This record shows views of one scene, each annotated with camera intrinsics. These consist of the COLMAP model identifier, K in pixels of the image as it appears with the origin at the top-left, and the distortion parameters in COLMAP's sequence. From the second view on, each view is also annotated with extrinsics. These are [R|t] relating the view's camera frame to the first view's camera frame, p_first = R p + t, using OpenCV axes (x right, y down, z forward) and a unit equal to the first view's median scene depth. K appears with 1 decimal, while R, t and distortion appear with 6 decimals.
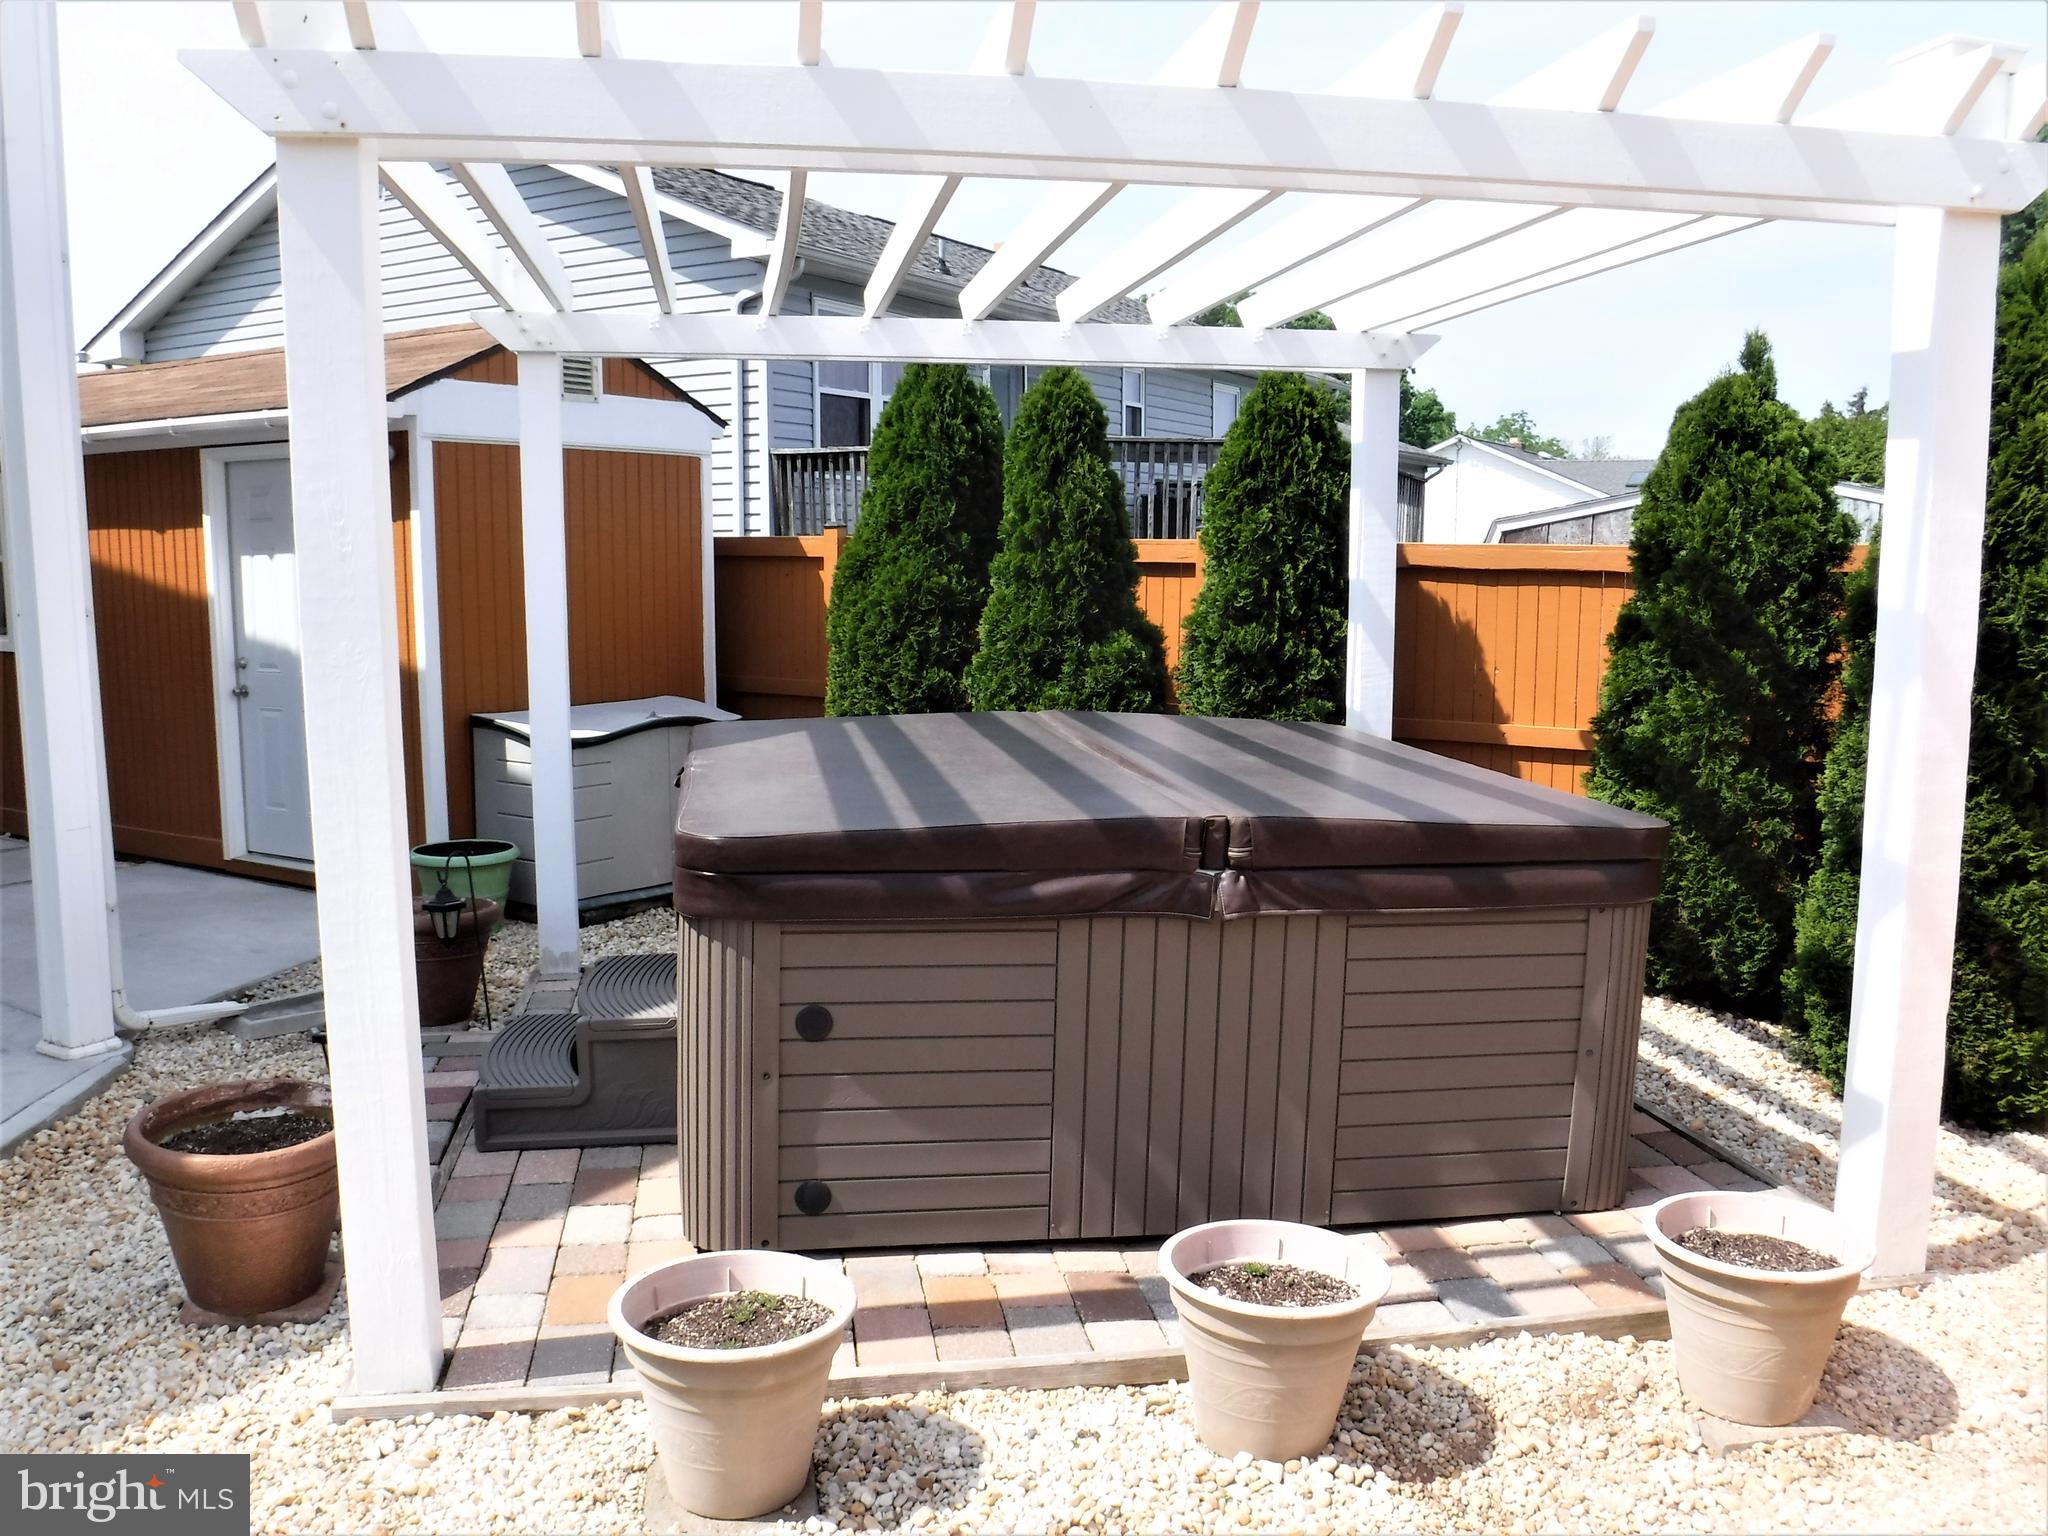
lens RADIAL K [[1655.2, 0, 1024.0], [0, 1655.2, 768.0], [0, 0, 1]] dist [-0.083124, -0.001198]
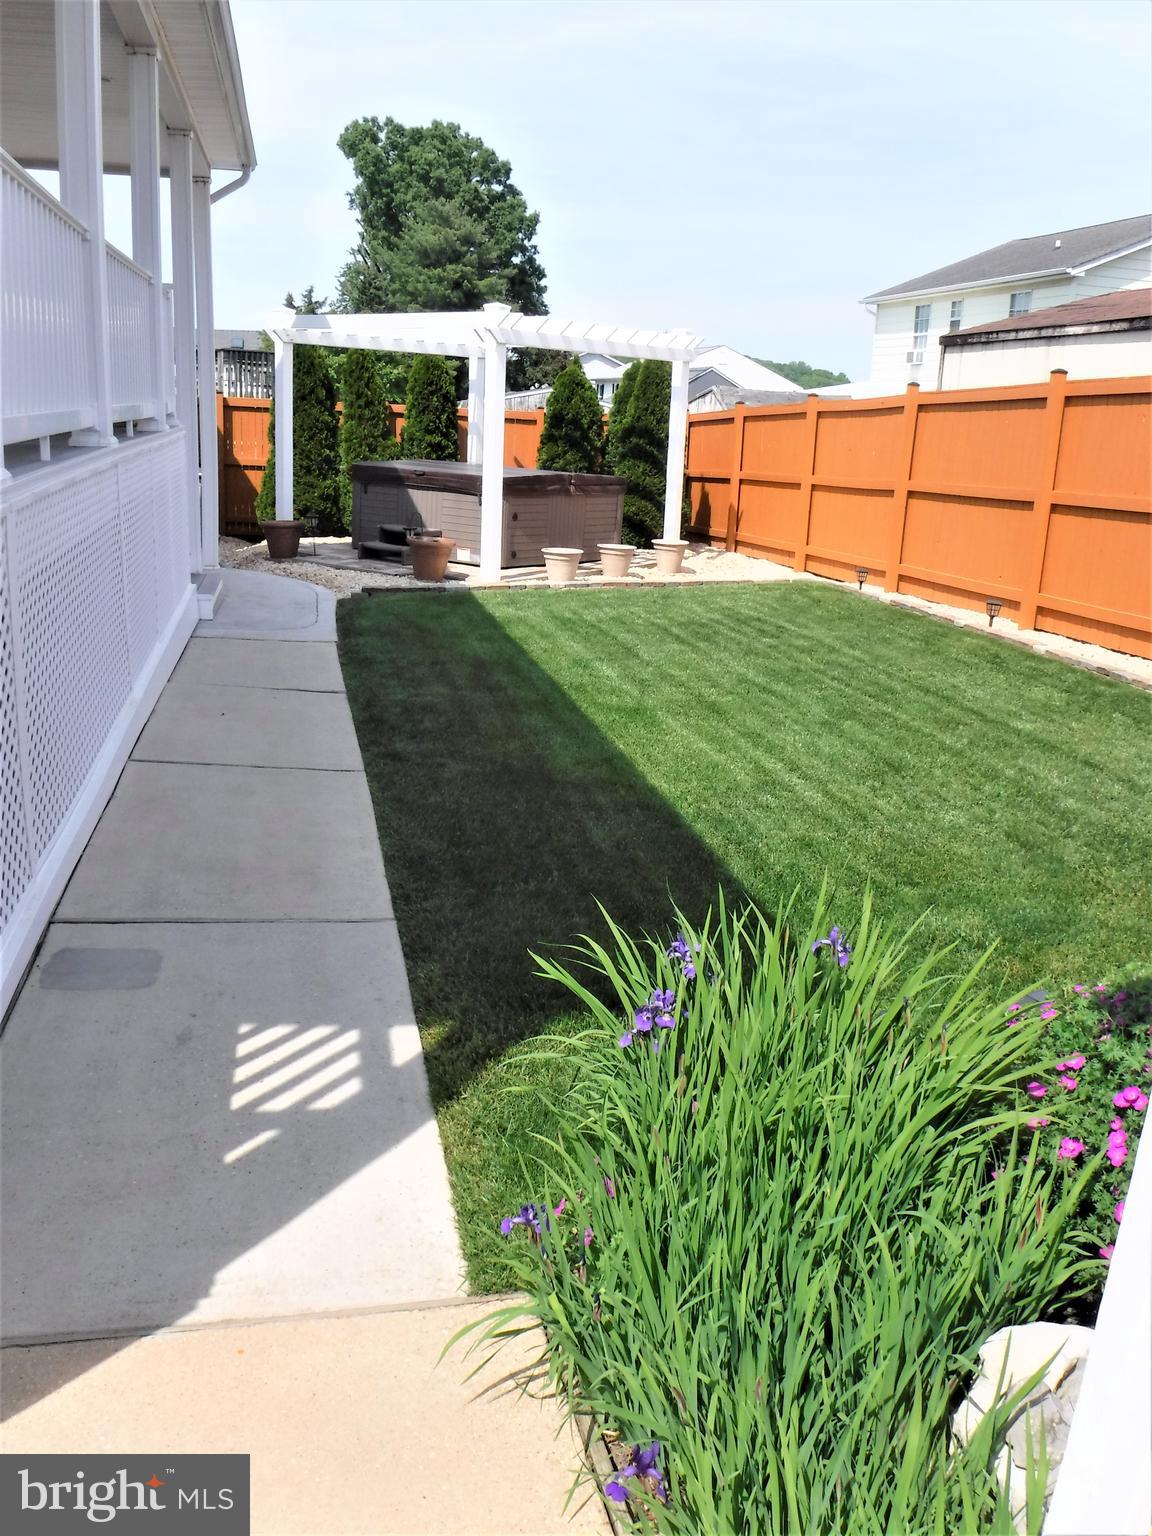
lens RADIAL K [[1241.4, 0, 576.0], [0, 1241.4, 768.0], [0, 0, 1]] dist [-0.083124, -0.001198]
pose [[0.740513, -0.159798, 0.652767, -1.534218], [0.043452, 0.980671, 0.190776, 0.118333], [-0.670636, -0.112908, 0.733144, -1.155947]]
